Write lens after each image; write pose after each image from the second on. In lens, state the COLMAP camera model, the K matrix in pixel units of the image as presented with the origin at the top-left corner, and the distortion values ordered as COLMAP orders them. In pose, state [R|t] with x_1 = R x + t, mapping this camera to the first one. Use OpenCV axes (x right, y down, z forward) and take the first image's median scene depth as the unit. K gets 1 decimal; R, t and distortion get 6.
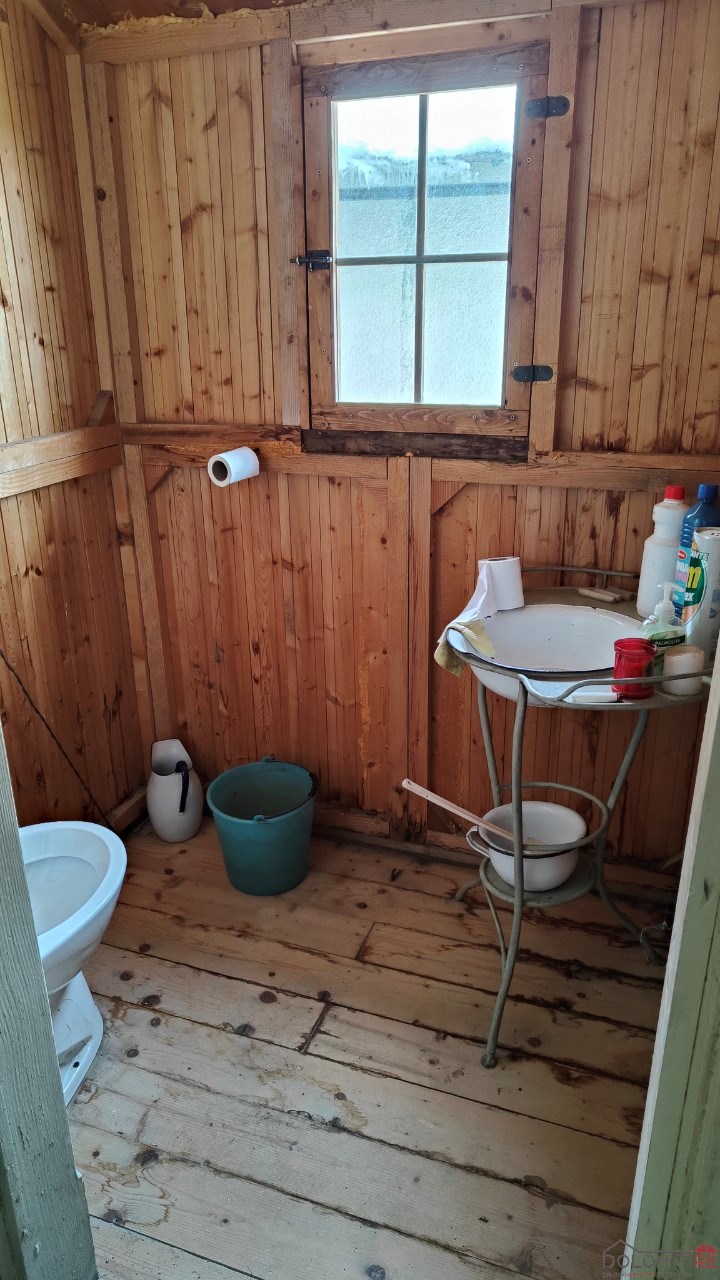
lens RADIAL K [[867.7, 0, 362.7], [0, 867.7, 639.7], [0, 0, 1]] dist [-0.000825, 0.001102]
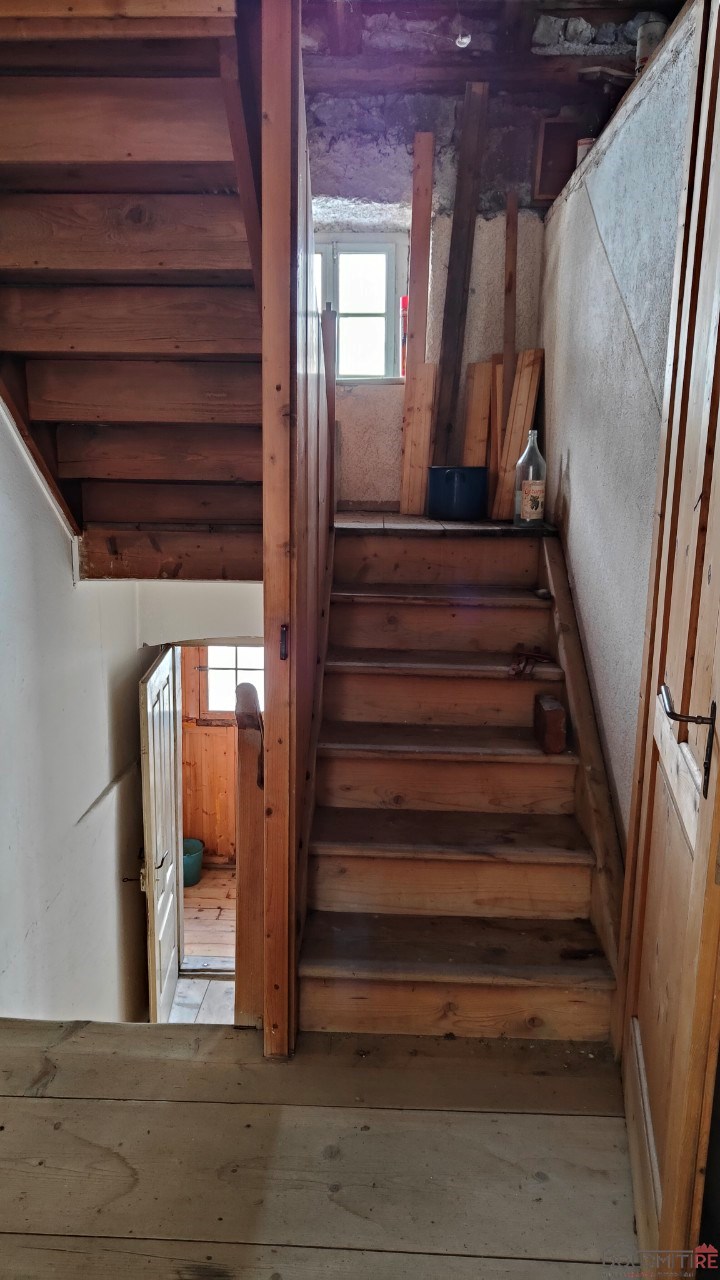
lens RADIAL K [[867.7, 0, 359.7], [0, 867.7, 639.8], [0, 0, 1]] dist [-0.000825, 0.001102]
pose [[0.950986, -0.031724, 0.307604, -0.463936], [0.080710, 0.985709, -0.147866, -0.026989], [-0.298517, 0.165445, 0.939955, -2.091042]]
